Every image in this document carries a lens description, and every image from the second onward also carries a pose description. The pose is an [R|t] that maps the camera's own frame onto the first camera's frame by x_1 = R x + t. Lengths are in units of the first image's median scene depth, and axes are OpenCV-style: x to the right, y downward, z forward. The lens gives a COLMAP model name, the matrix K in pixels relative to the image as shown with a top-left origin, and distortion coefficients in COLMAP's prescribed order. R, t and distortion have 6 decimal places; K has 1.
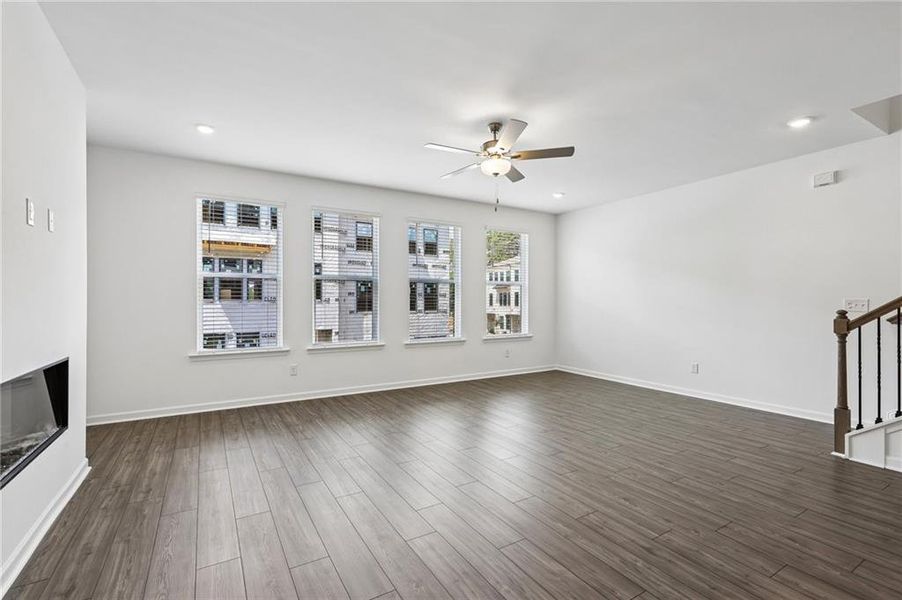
lens RADIAL K [[410.4, 0, 448.7], [0, 410.4, 298.3], [0, 0, 1]] dist [0.003890, 0.000213]
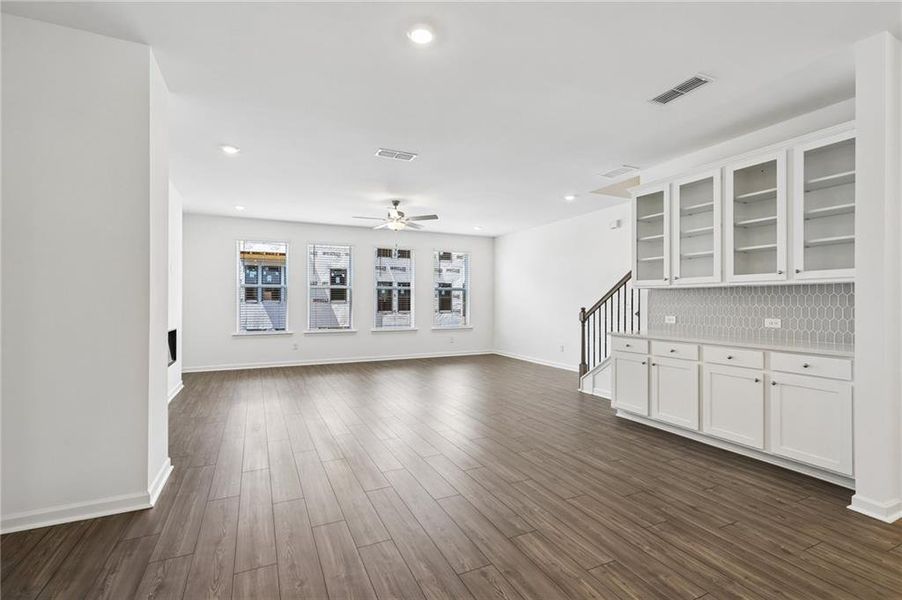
lens RADIAL K [[410.4, 0, 448.7], [0, 410.4, 298.3], [0, 0, 1]] dist [0.003890, 0.000213]
pose [[0.995347, -0.000142, -0.096353, 0.267422], [-0.000011, 0.999999, -0.001588, -0.003368], [0.096353, 0.001582, 0.995346, -0.381162]]
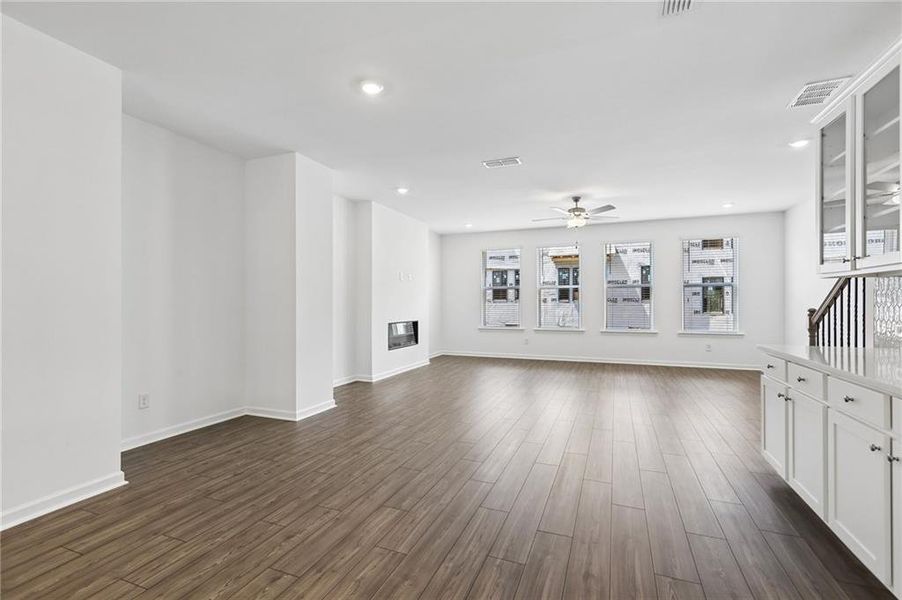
lens RADIAL K [[410.4, 0, 448.7], [0, 410.4, 298.3], [0, 0, 1]] dist [0.003890, 0.000213]
pose [[0.607026, -0.007328, -0.794648, 0.603986], [0.007343, 0.999967, -0.003612, -0.001391], [0.794648, -0.003642, 0.607059, -0.237426]]
